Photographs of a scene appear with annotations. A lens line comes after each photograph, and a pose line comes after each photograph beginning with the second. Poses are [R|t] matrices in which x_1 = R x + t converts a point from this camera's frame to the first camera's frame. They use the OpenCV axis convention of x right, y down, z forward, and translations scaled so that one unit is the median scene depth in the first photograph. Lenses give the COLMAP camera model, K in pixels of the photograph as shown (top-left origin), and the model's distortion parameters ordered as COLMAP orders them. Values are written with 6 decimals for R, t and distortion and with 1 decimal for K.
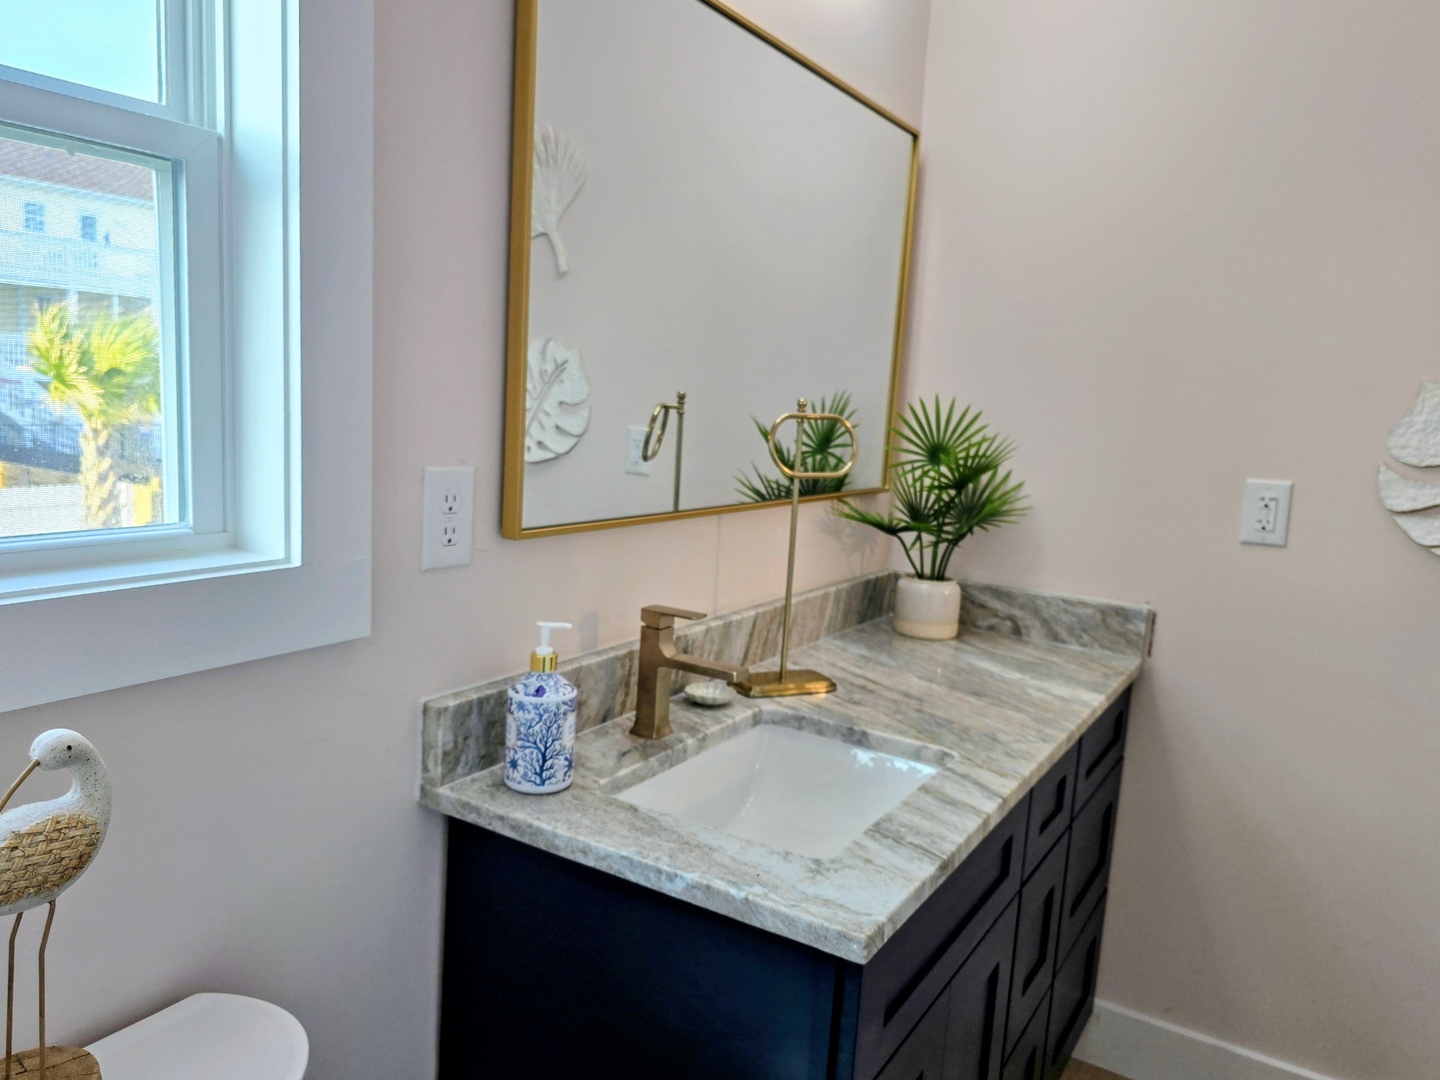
lens RADIAL K [[1043.6, 0, 720.0], [0, 1043.6, 540.0], [0, 0, 1]] dist [0.095969, -0.152244]
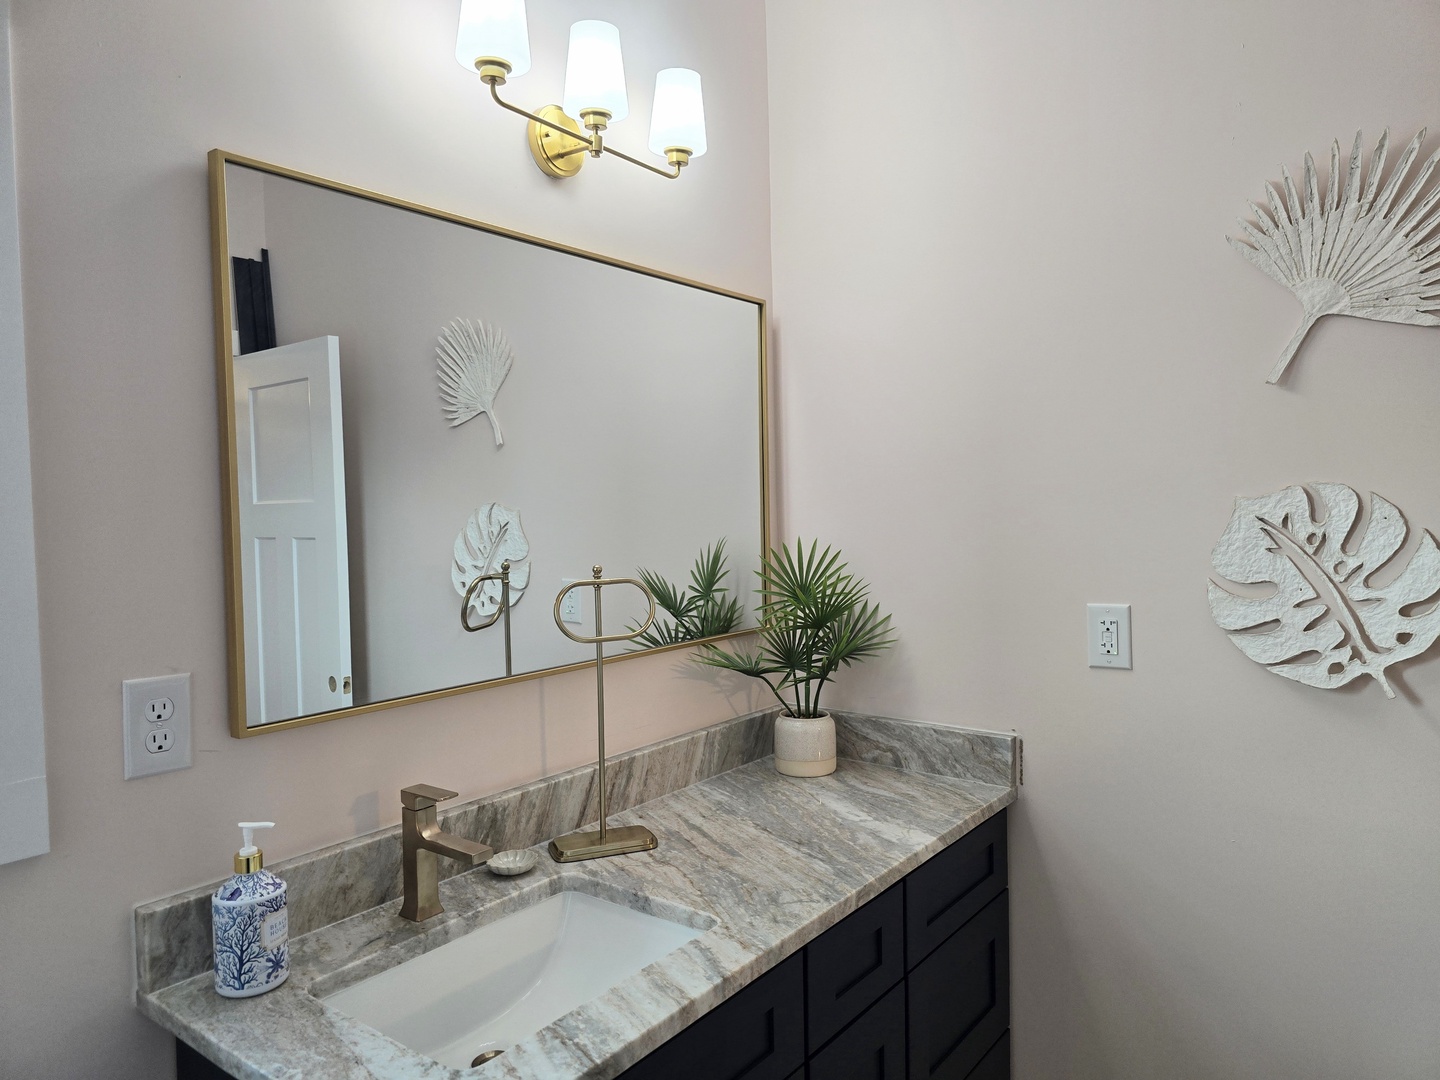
lens RADIAL K [[961.2, 0, 720.0], [0, 961.2, 540.0], [0, 0, 1]] dist [0.058144, -0.056019]
pose [[0.992770, -0.074955, -0.093752, 0.307082], [0.064036, 0.991358, -0.114493, -0.043624], [0.101524, 0.107662, 0.988990, 0.055000]]
